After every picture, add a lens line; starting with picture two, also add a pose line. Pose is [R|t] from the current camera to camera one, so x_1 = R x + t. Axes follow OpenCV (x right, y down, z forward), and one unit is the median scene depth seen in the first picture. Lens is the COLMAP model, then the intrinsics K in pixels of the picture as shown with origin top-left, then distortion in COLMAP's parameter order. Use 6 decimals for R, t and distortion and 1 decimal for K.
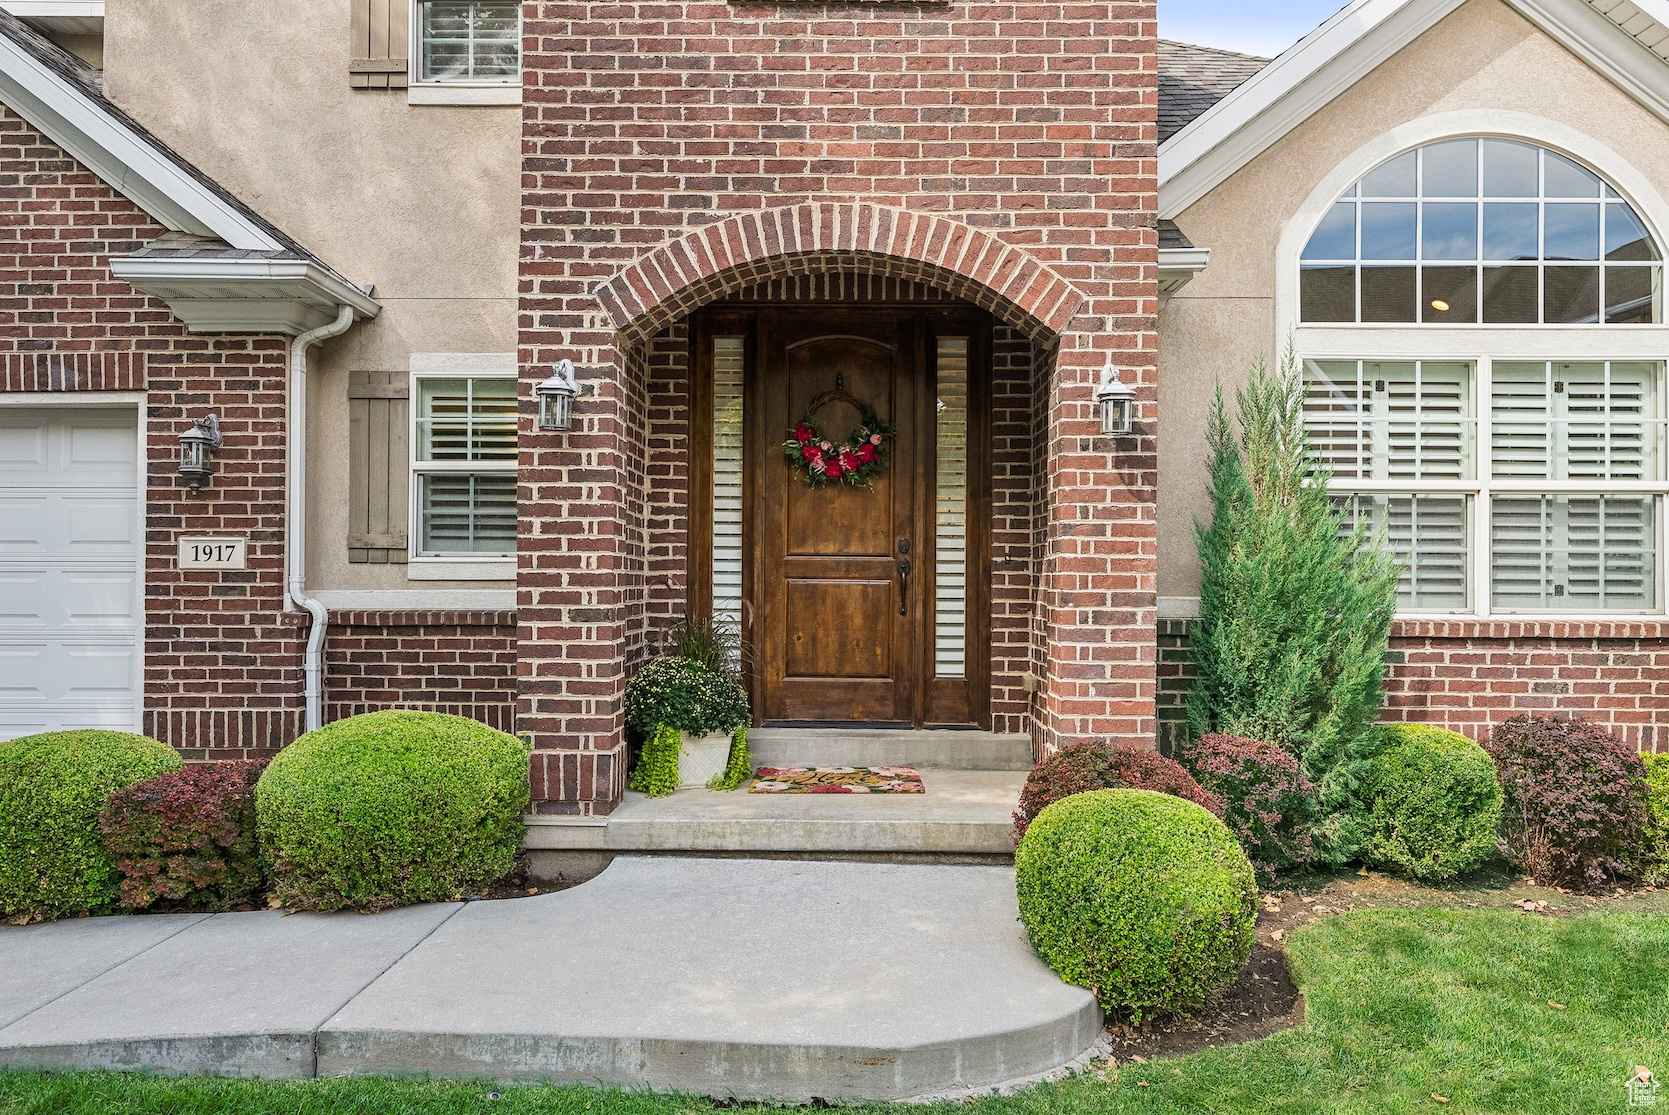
lens RADIAL K [[1037.0, 0, 834.5], [0, 1037.0, 557.5], [0, 0, 1]] dist [0.002292, -0.001325]
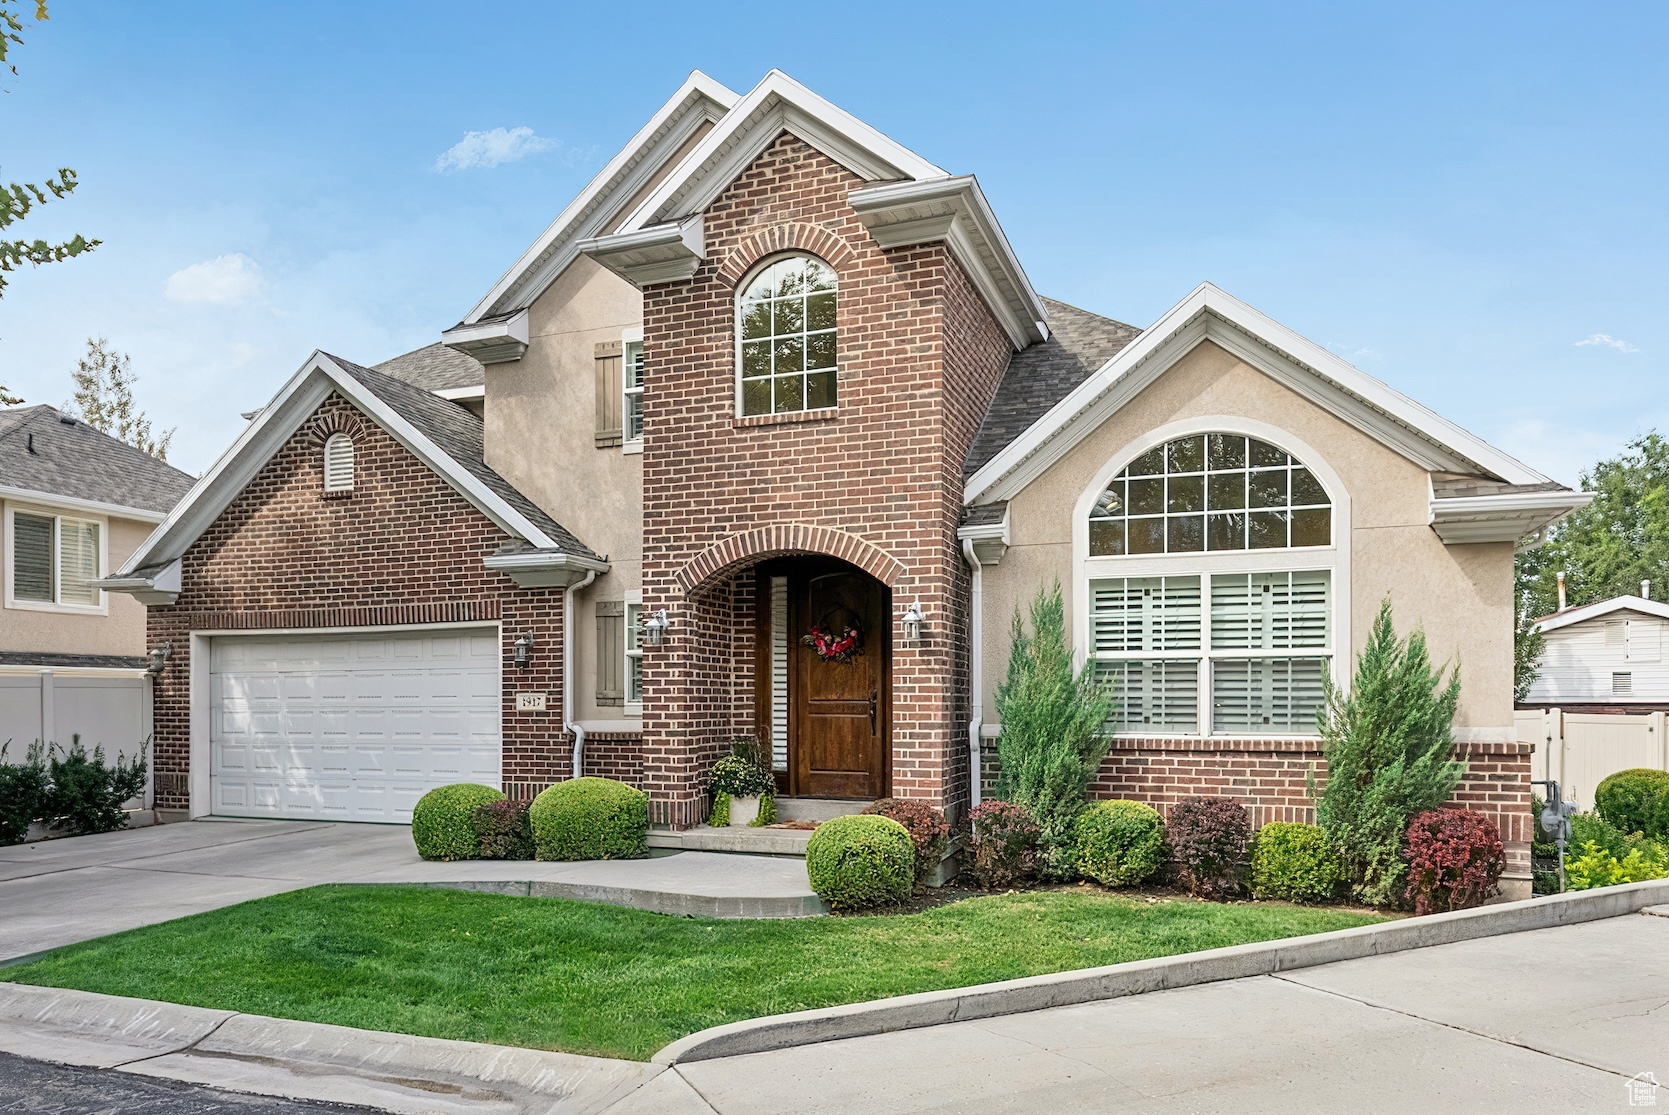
lens RADIAL K [[1111.0, 0, 834.1], [0, 1111.0, 673.7], [0, 0, 1]] dist [-0.002835, -0.000047]
pose [[0.938739, -0.015648, -0.344274, 0.778838], [0.012862, 0.999863, -0.010377, -0.034074], [0.344389, 0.005313, 0.938812, -0.905882]]
